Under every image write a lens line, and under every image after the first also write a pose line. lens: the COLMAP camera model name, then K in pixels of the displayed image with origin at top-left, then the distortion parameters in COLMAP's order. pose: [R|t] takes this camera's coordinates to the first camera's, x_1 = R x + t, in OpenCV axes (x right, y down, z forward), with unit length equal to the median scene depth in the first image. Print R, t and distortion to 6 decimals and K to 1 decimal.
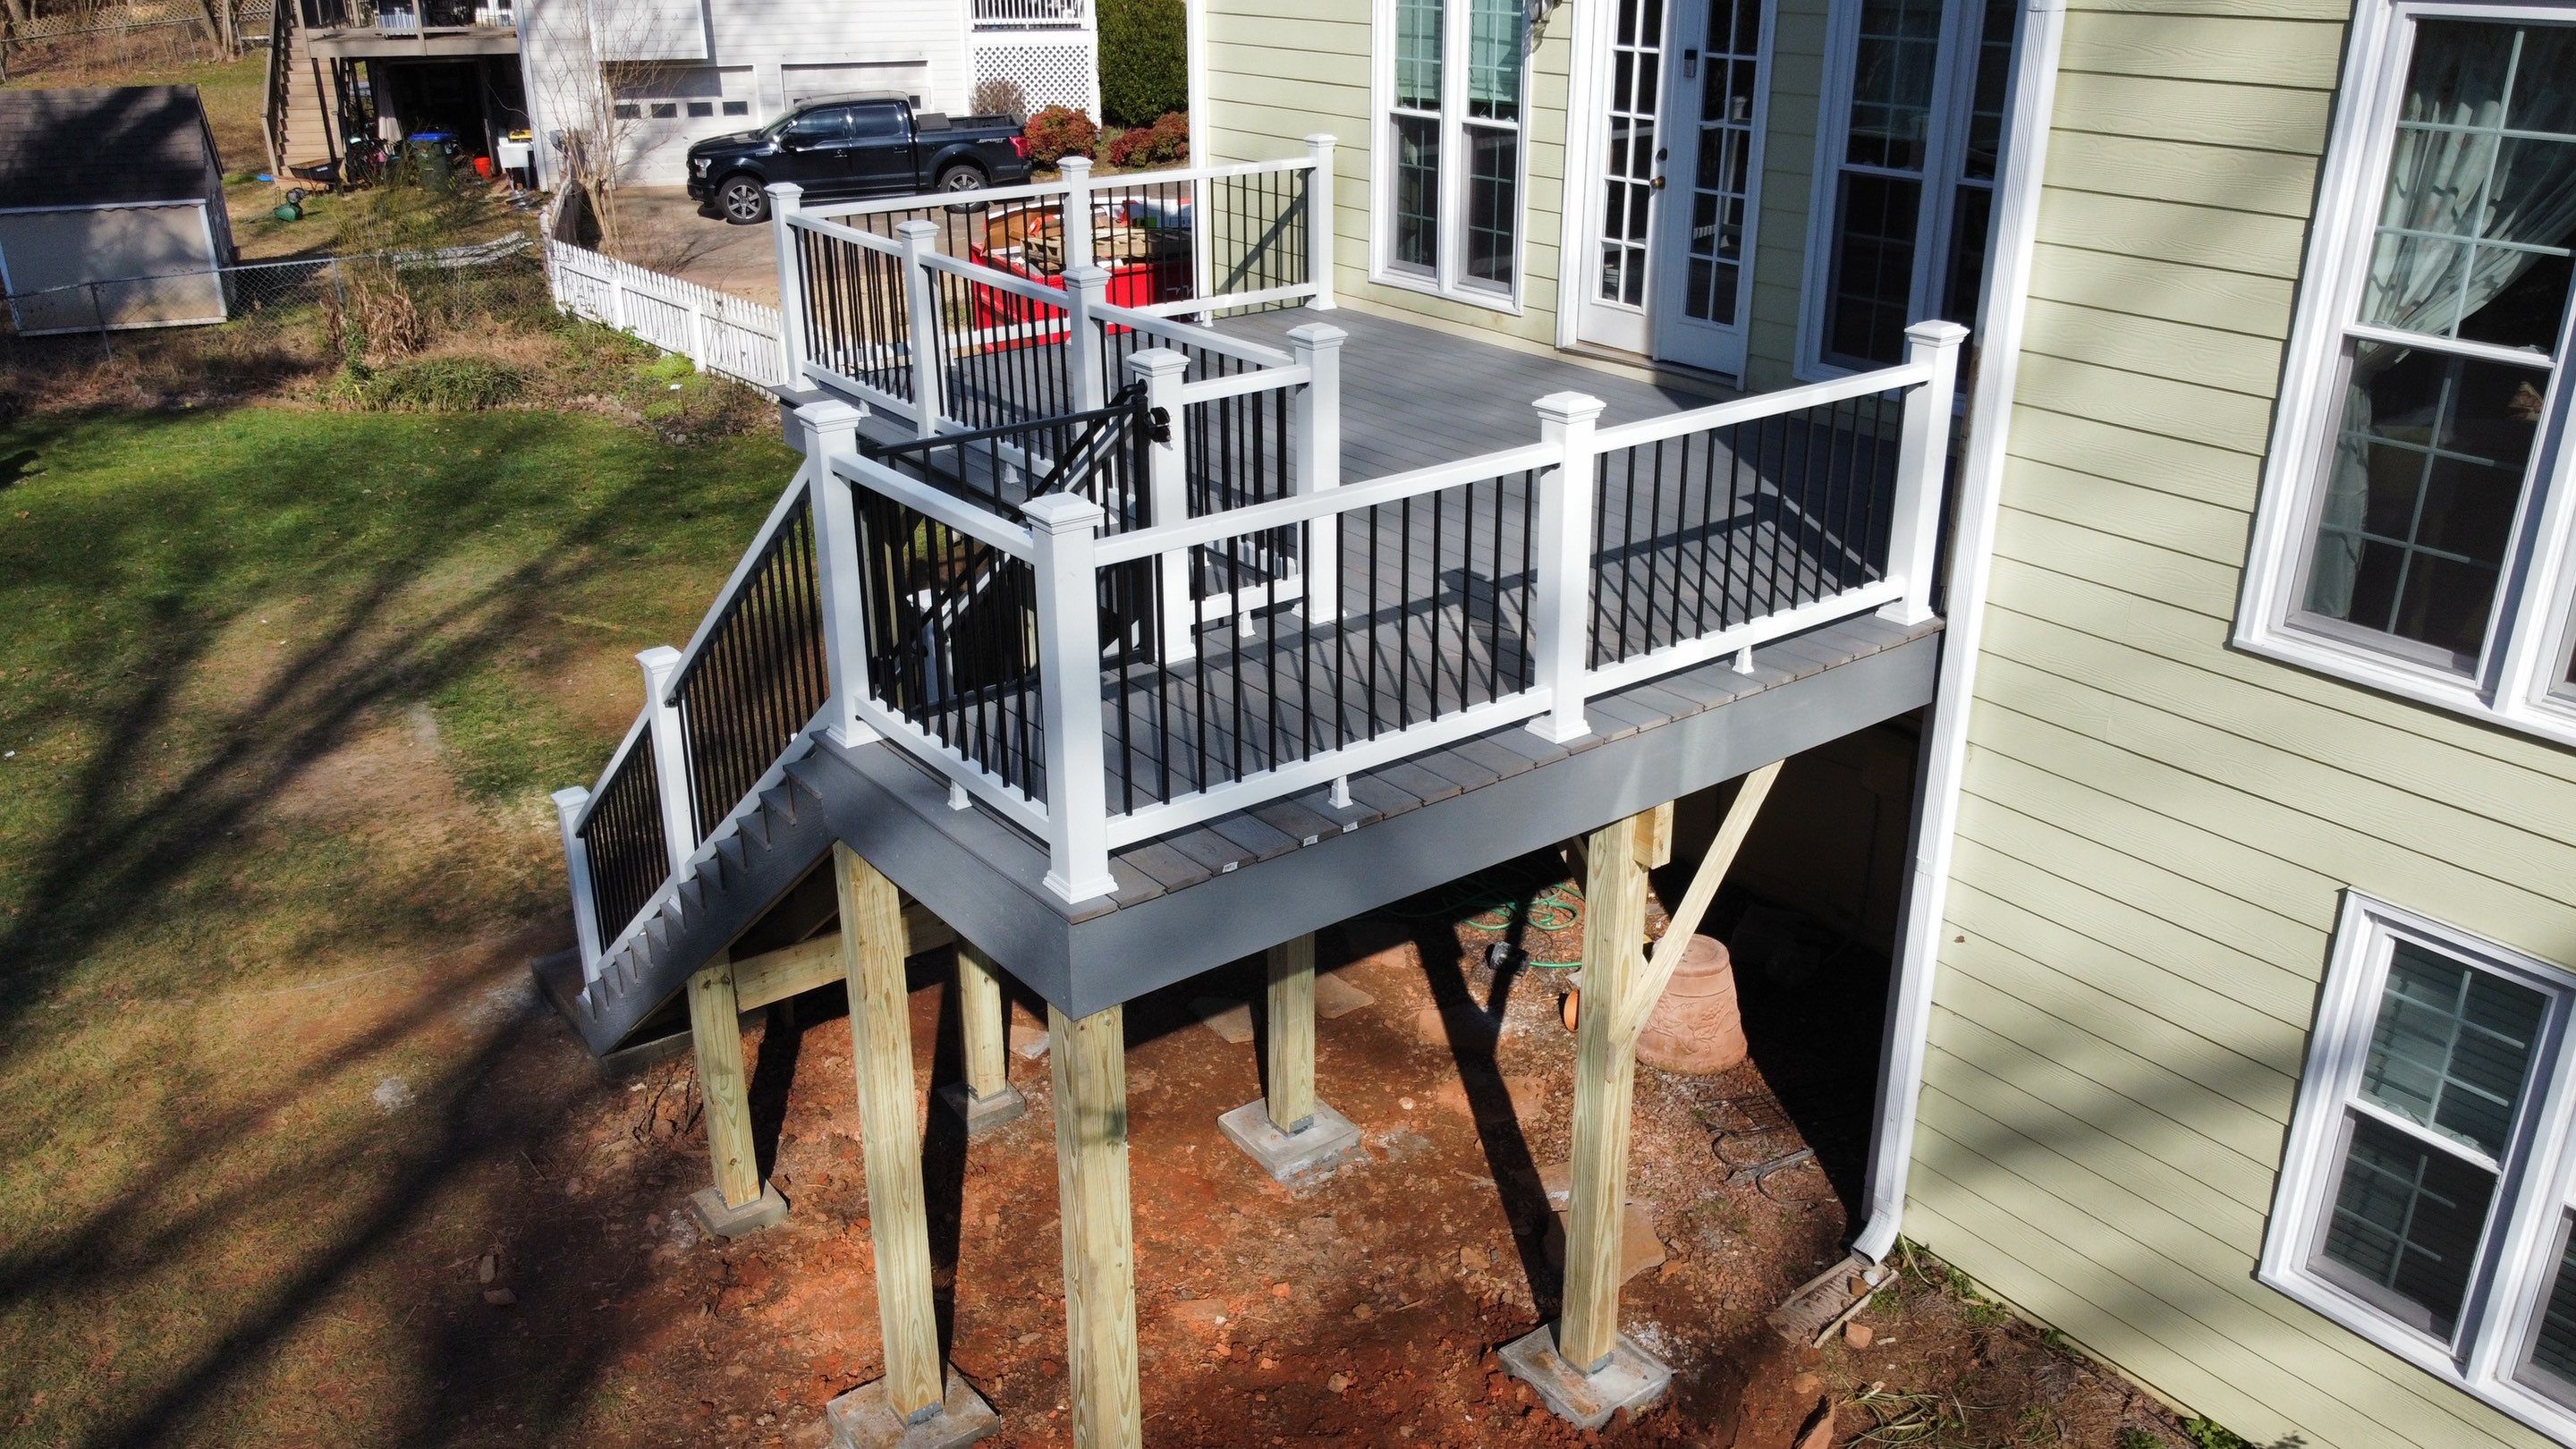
lens RADIAL K [[1950.3, 0, 1296.7], [0, 1950.3, 719.9], [0, 0, 1]] dist [-0.020188, 0.012496]
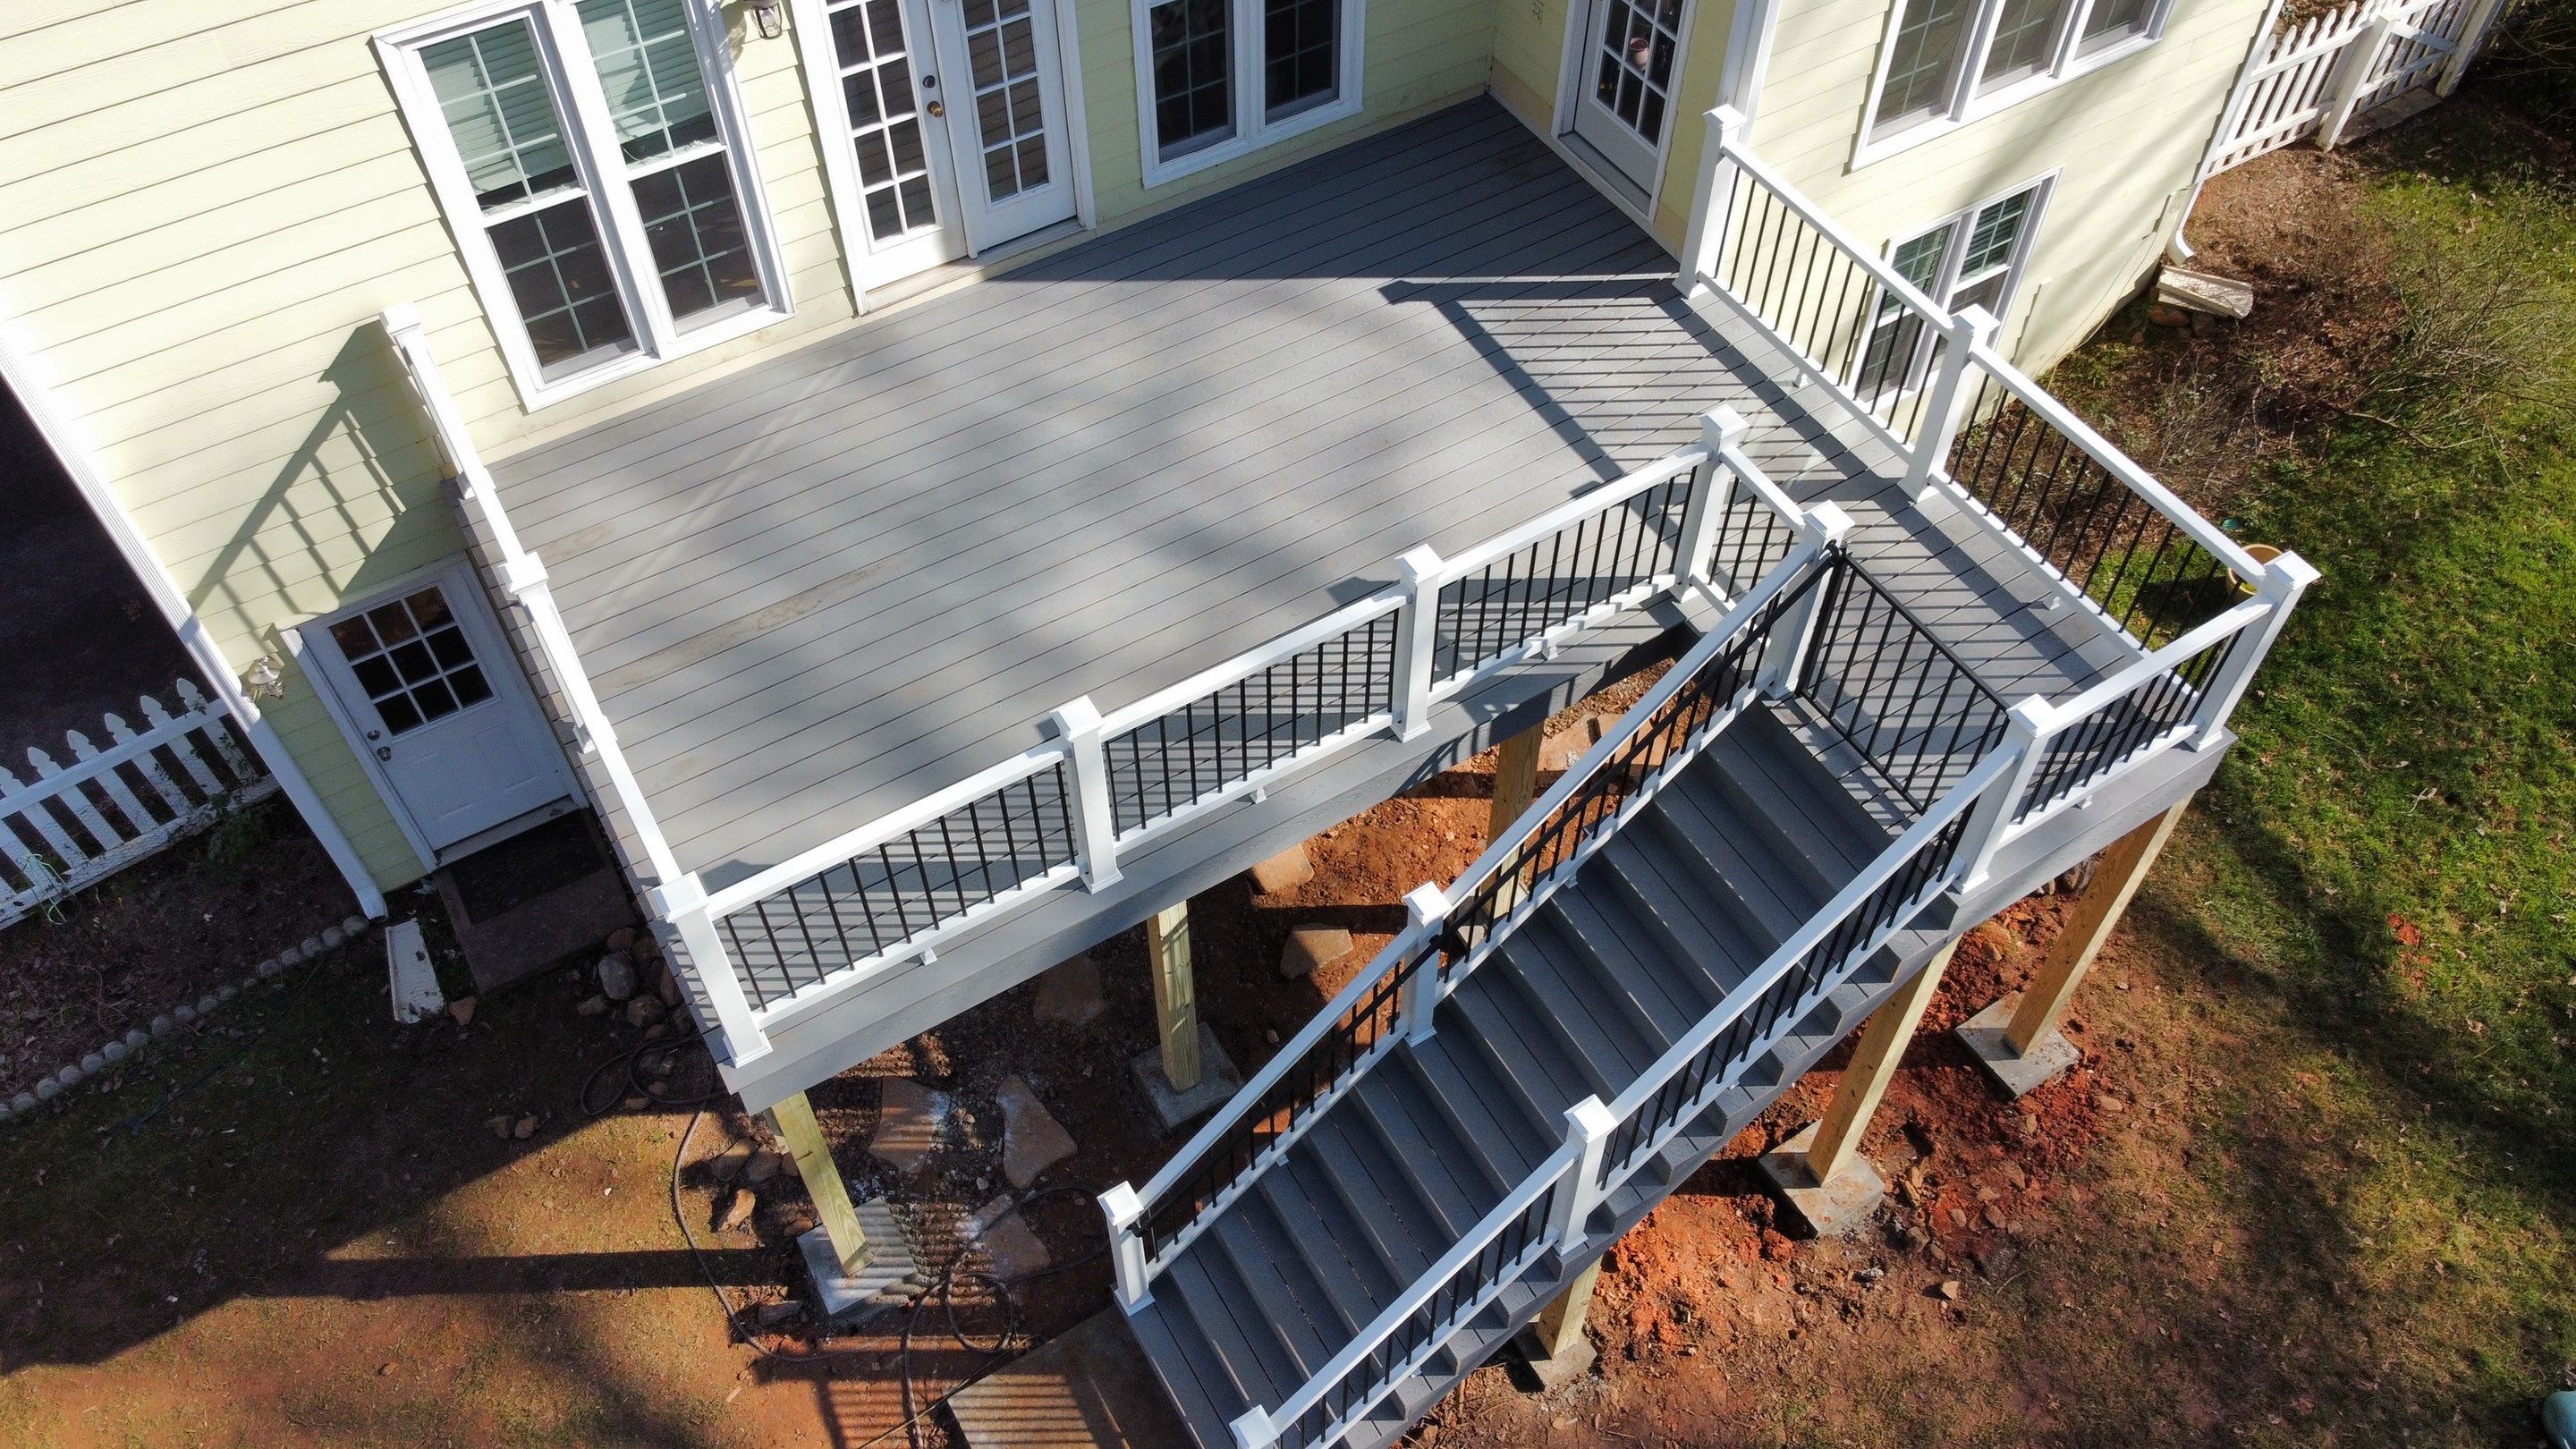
lens RADIAL K [[1985.0, 0, 1286.9], [0, 1985.0, 707.9], [0, 0, 1]] dist [0.003900, -0.004301]
pose [[0.115194, -0.779291, 0.615984, -0.551870], [0.386898, 0.606341, 0.694738, -0.637299], [-0.914899, 0.158294, 0.371353, 0.491506]]
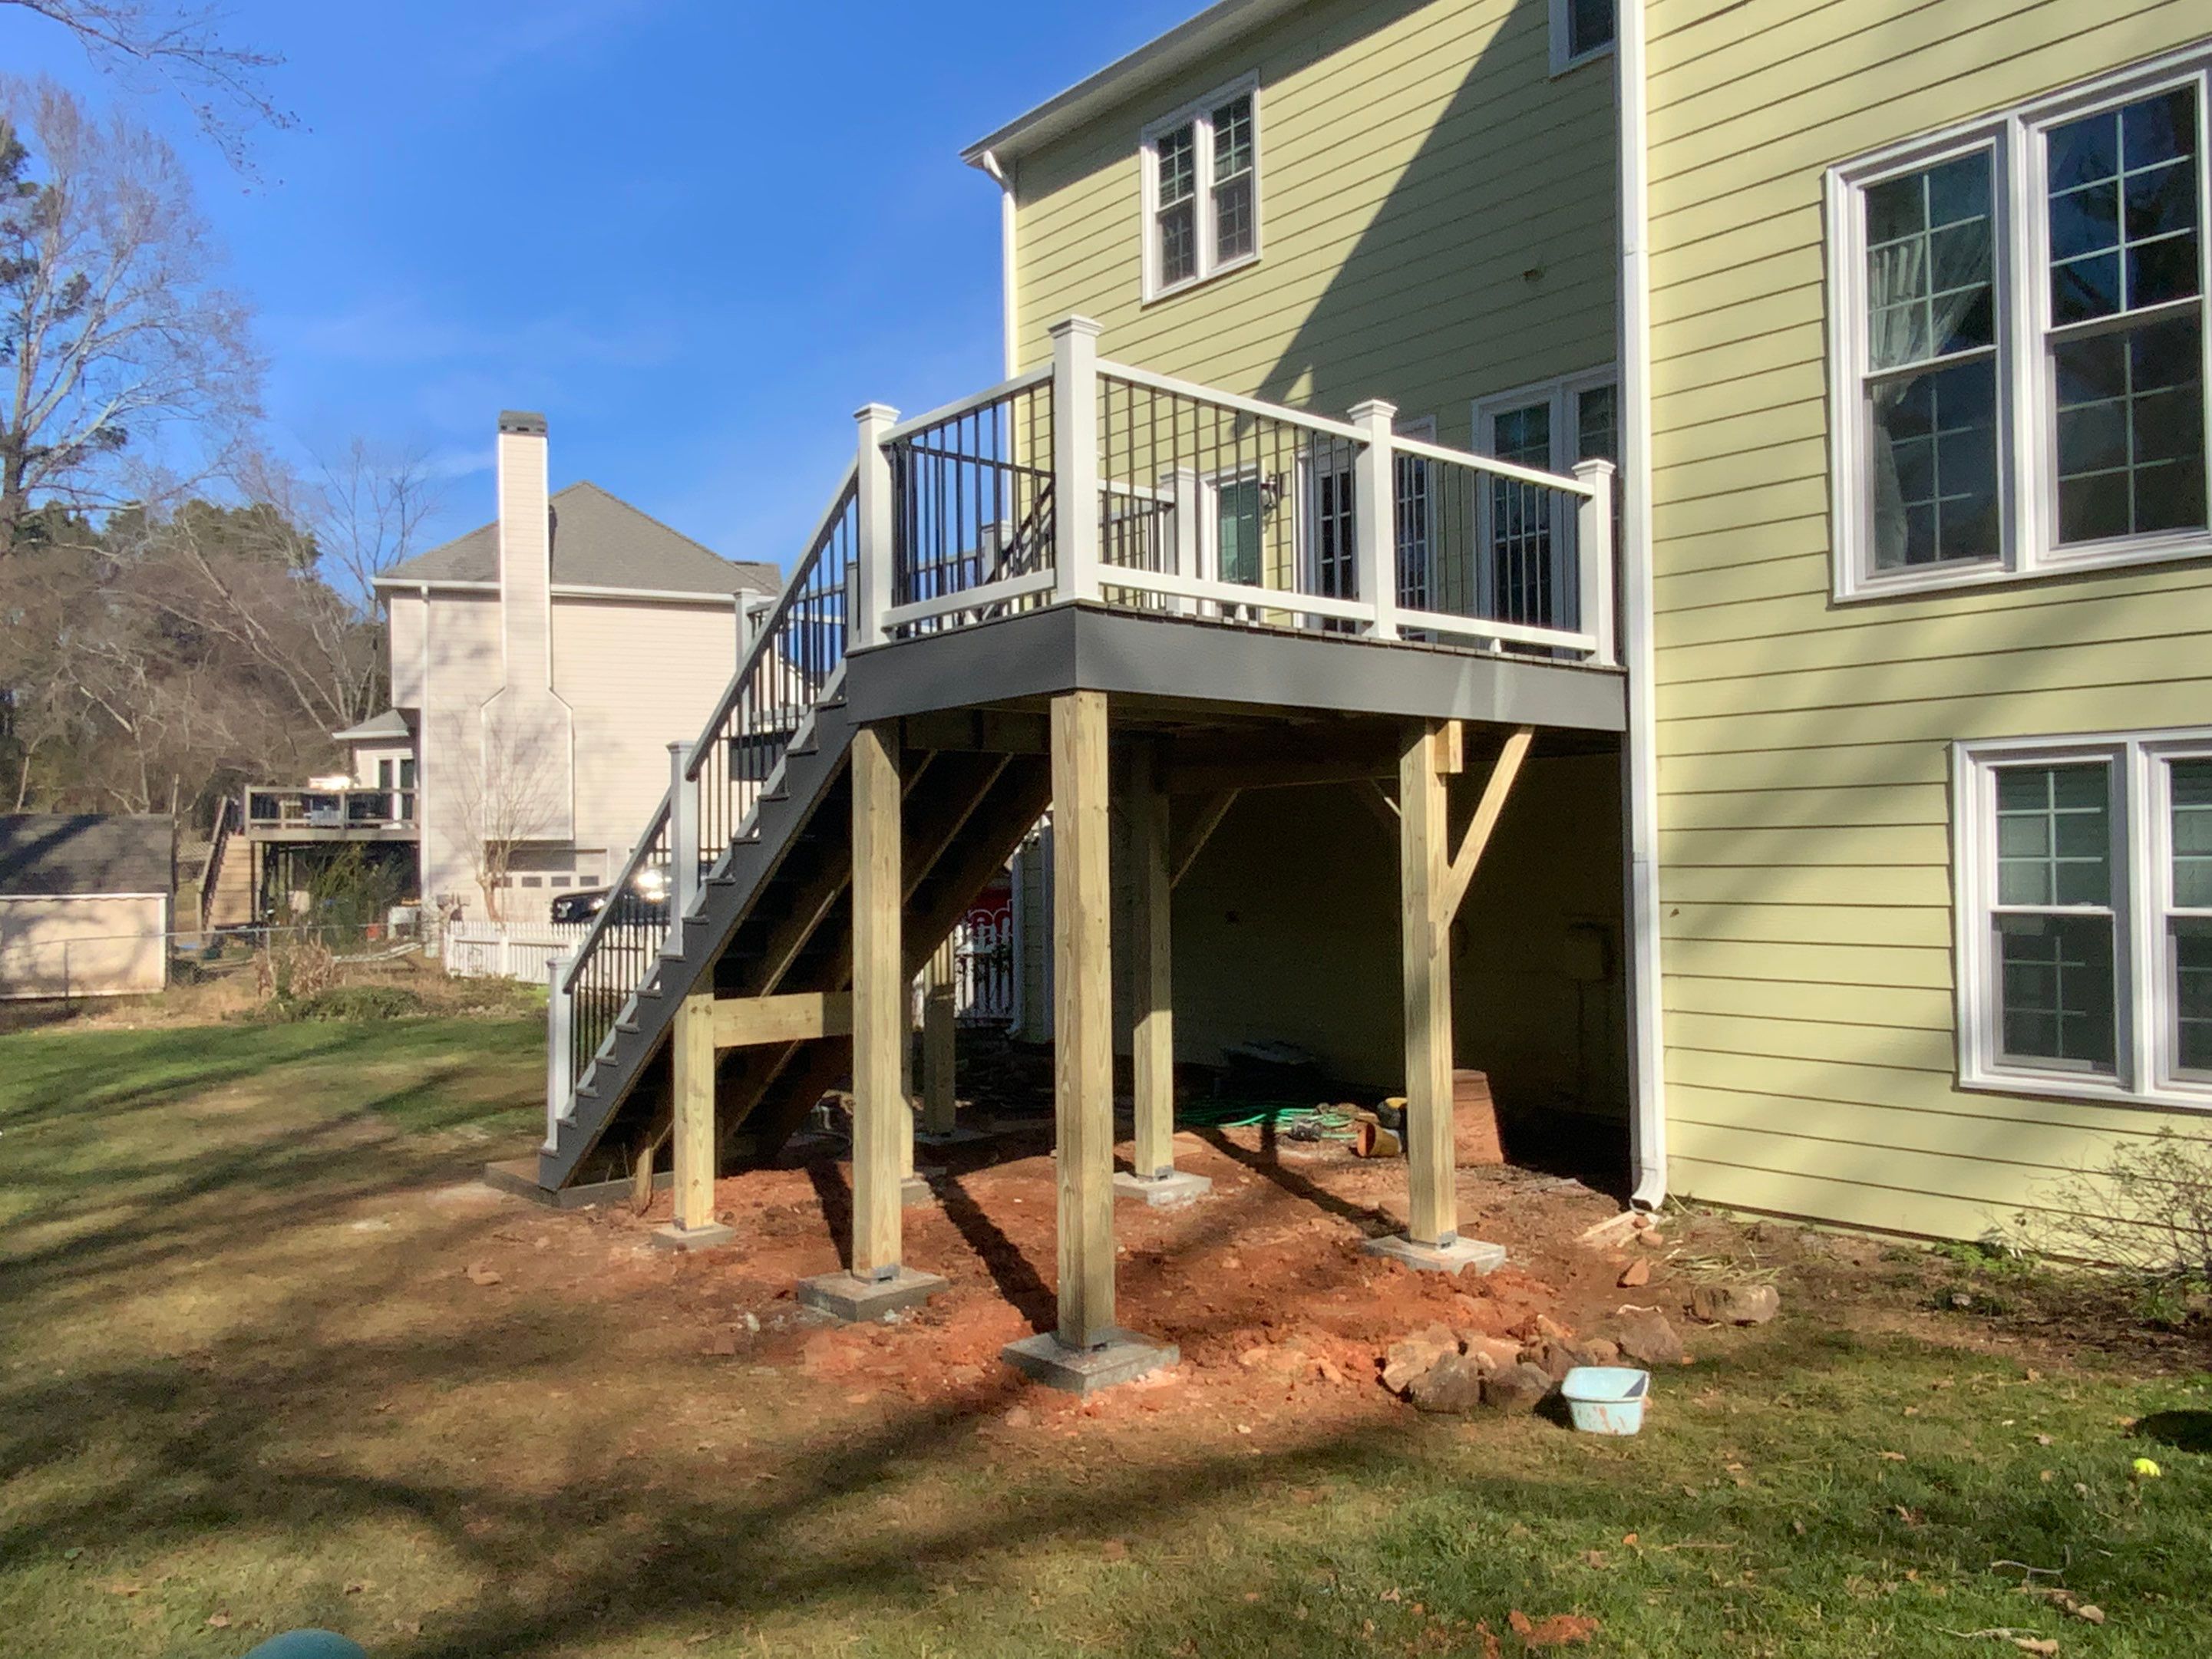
lens RADIAL K [[1619.0, 0, 1101.4], [0, 1619.0, 834.2], [0, 0, 1]] dist [0.010054, -0.008495]
pose [[0.997901, -0.007150, 0.064369, -0.077800], [0.032272, 0.916607, -0.398486, 0.322698], [-0.056152, 0.399727, 0.914913, -0.002848]]
